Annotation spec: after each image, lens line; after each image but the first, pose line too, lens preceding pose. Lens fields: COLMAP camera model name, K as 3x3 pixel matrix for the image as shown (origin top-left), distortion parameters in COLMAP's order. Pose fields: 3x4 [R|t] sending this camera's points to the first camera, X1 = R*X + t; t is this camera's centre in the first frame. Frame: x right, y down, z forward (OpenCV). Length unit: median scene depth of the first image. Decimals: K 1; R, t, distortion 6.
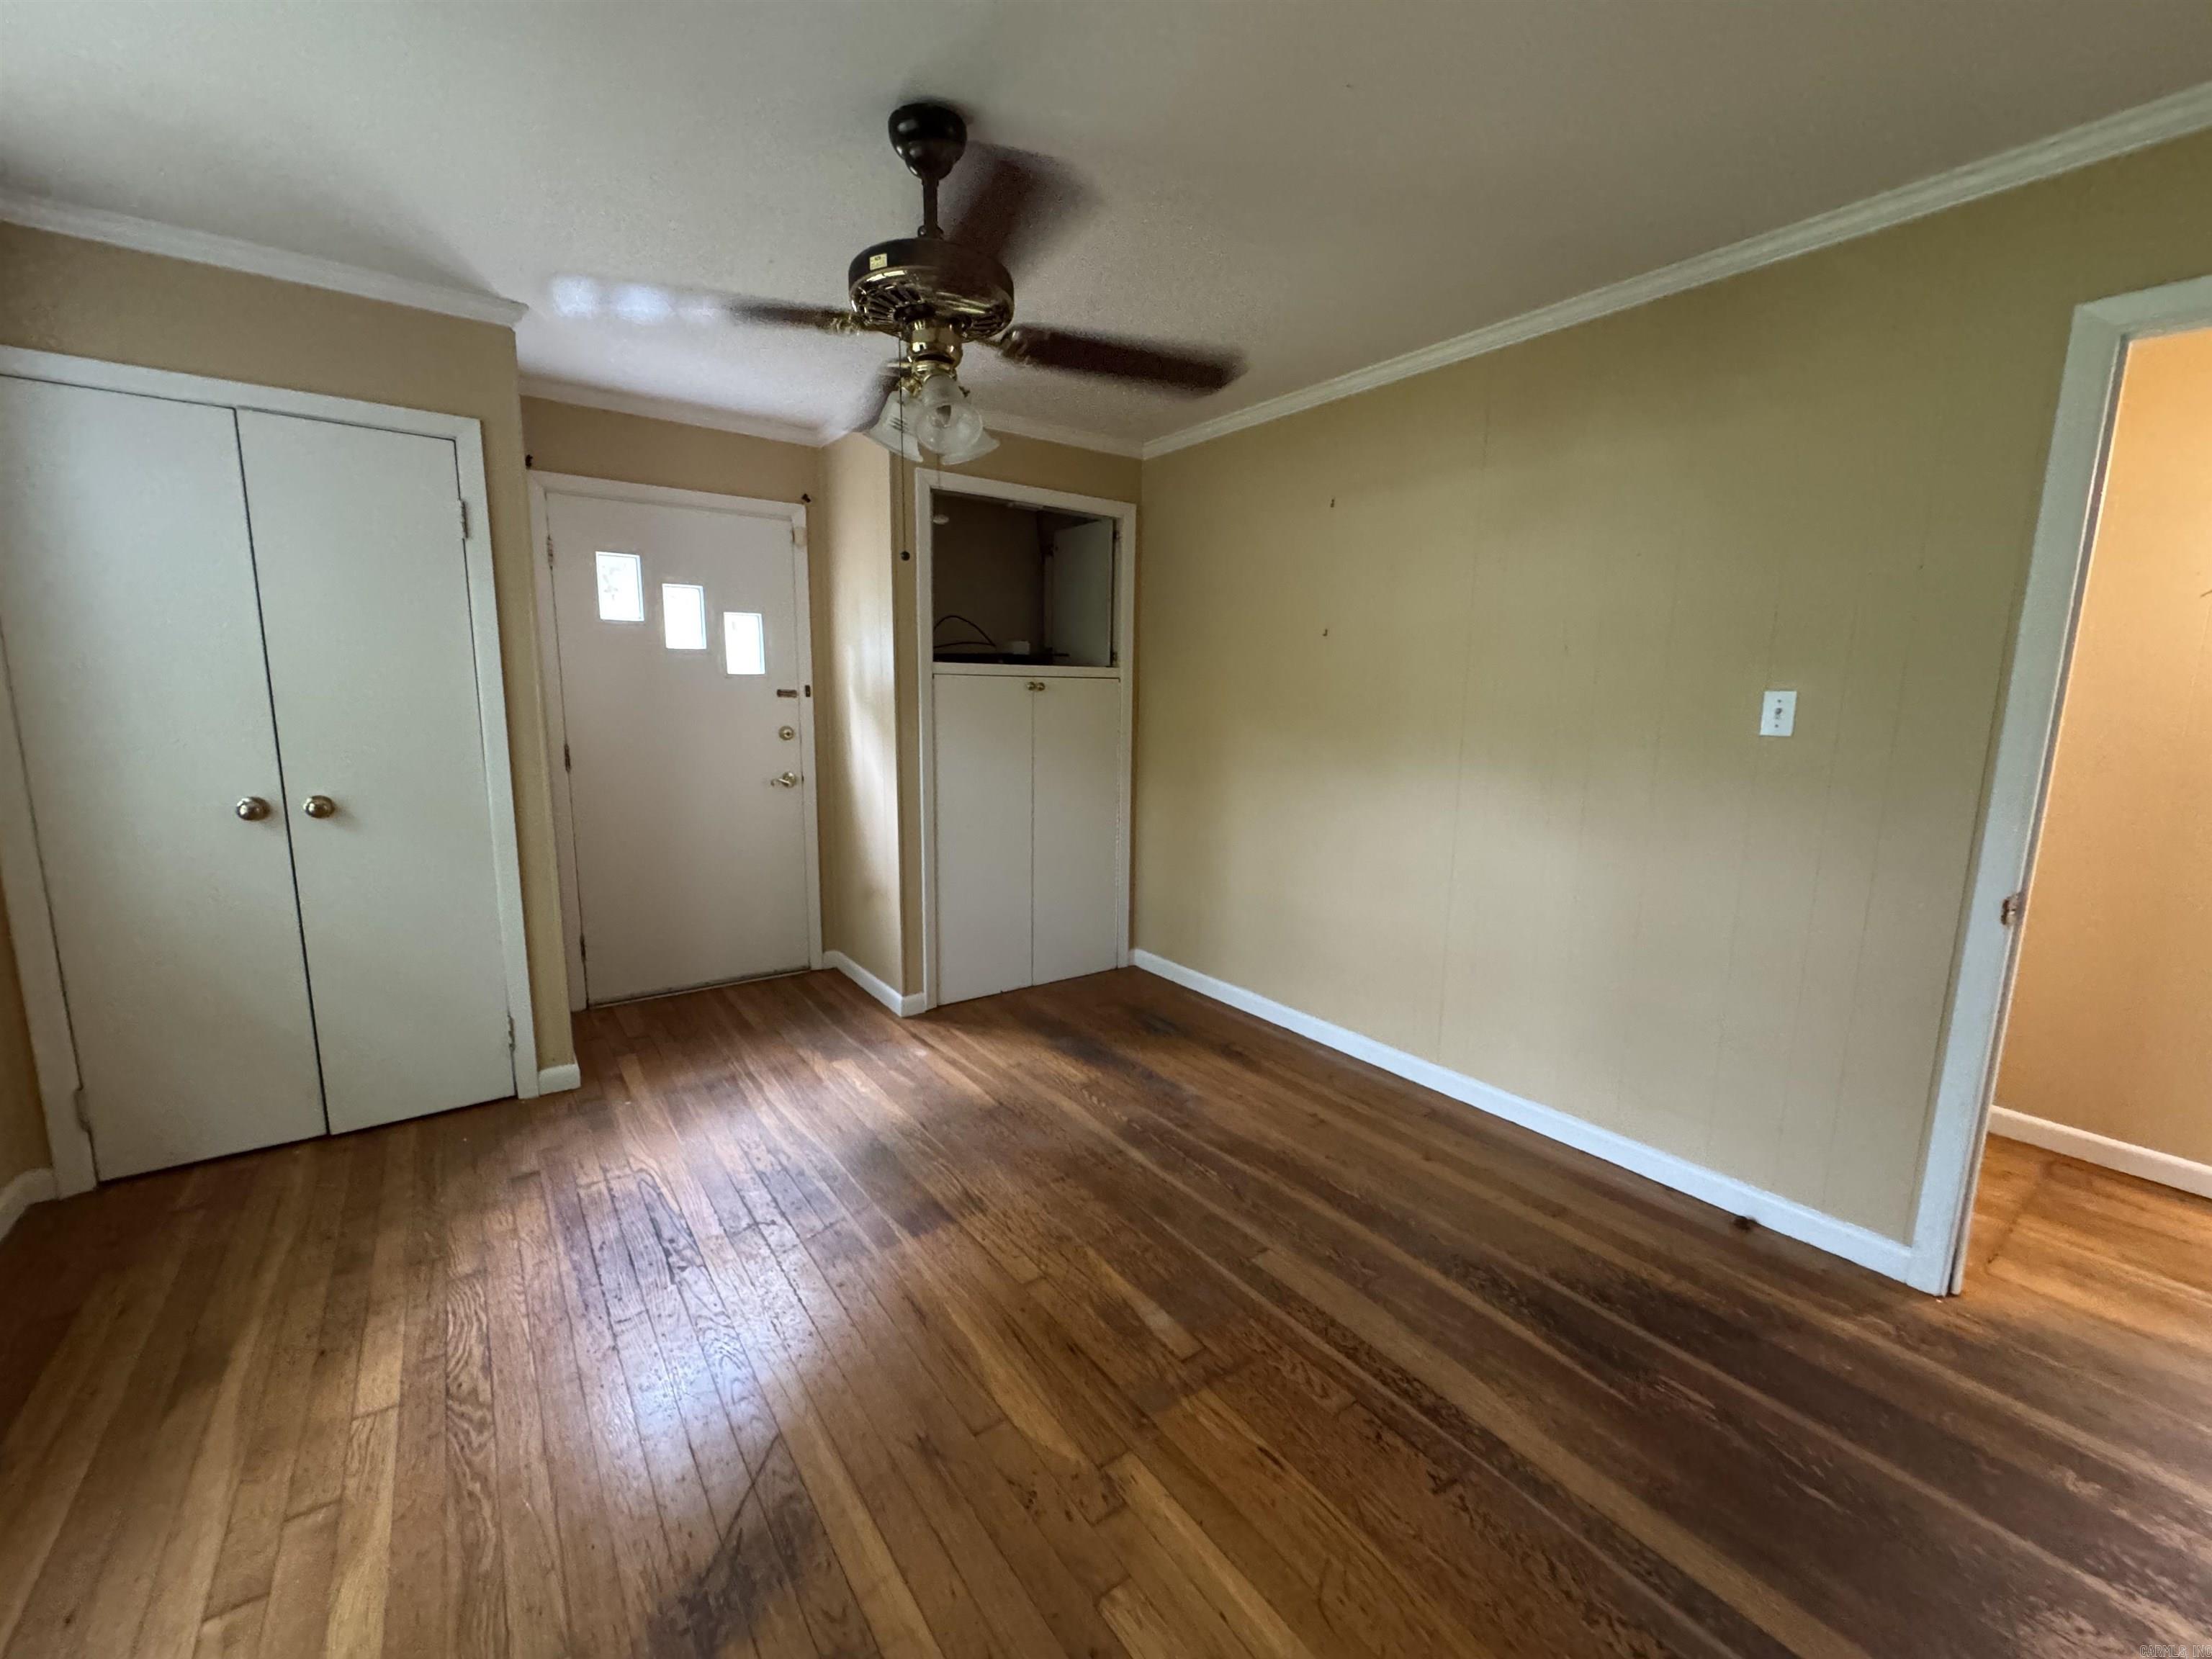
lens RADIAL K [[882.3, 0, 1103.7], [0, 882.3, 832.7], [0, 0, 1]] dist [-0.002280, -0.000099]
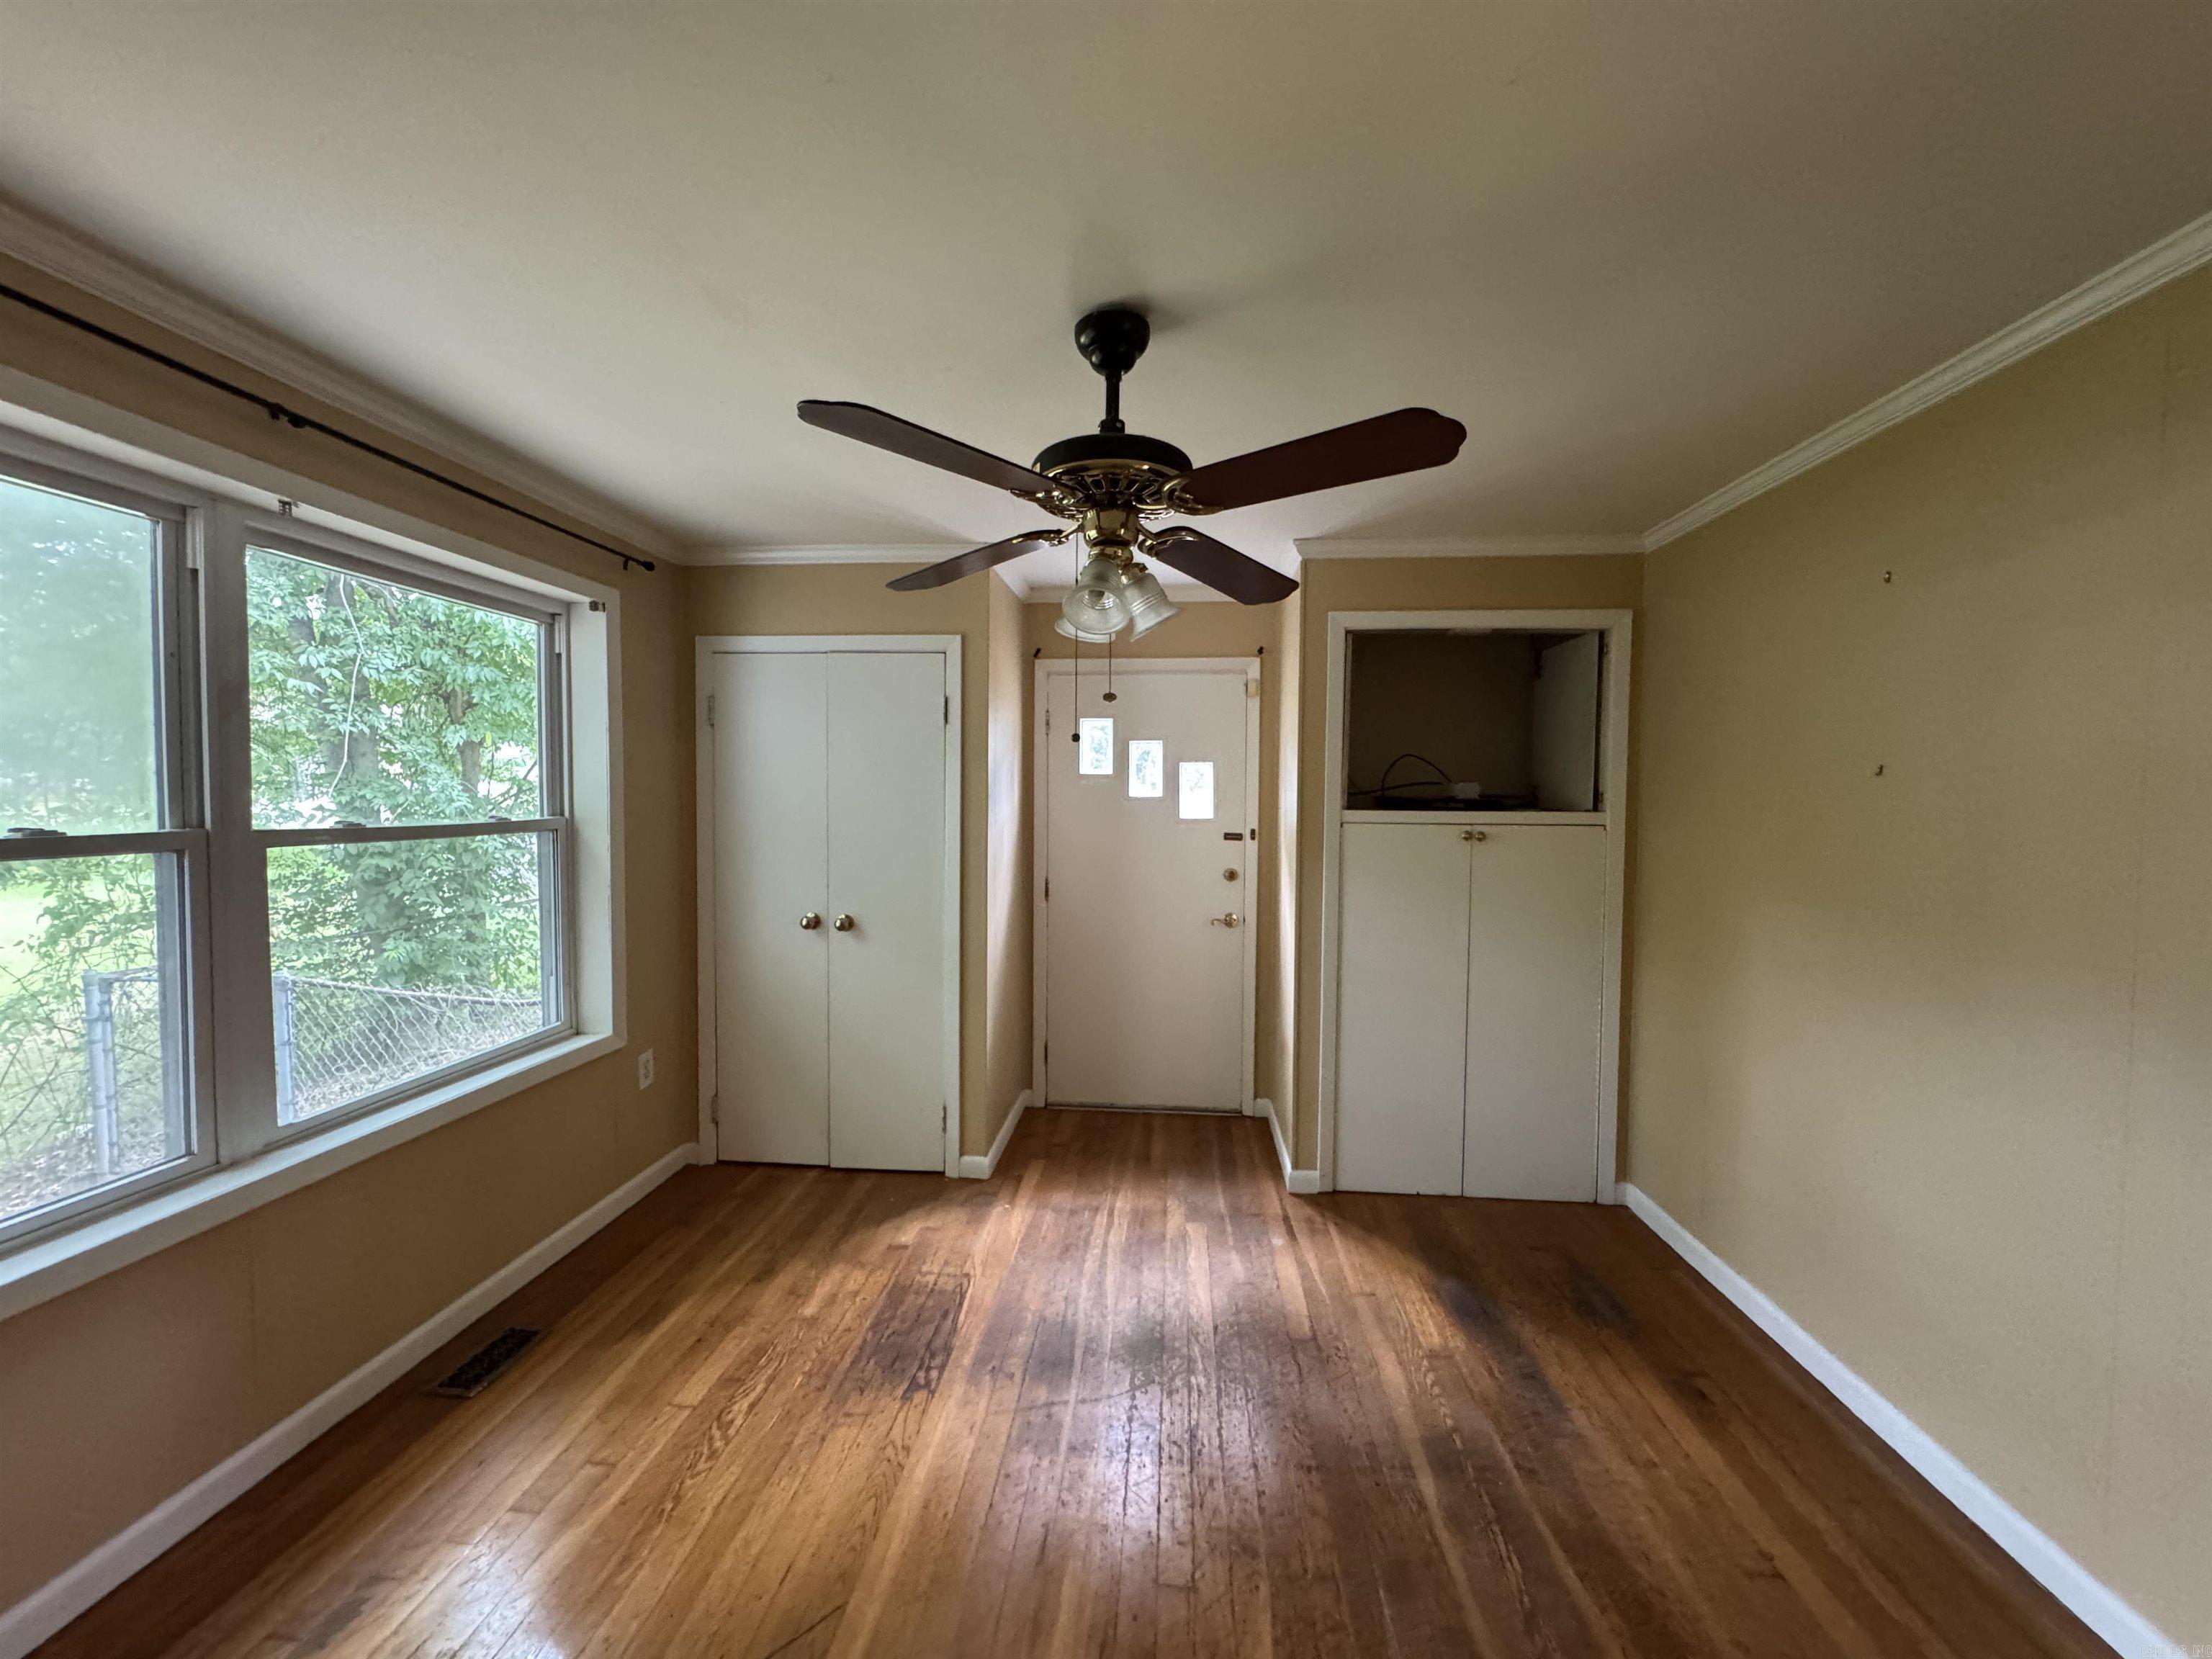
lens RADIAL K [[882.3, 0, 1103.7], [0, 882.3, 832.7], [0, 0, 1]] dist [-0.002280, -0.000099]
pose [[0.757275, 0.018115, -0.652844, 0.237651], [-0.103394, 0.990334, -0.092453, -0.061461], [0.644859, 0.137513, 0.751829, 0.151437]]
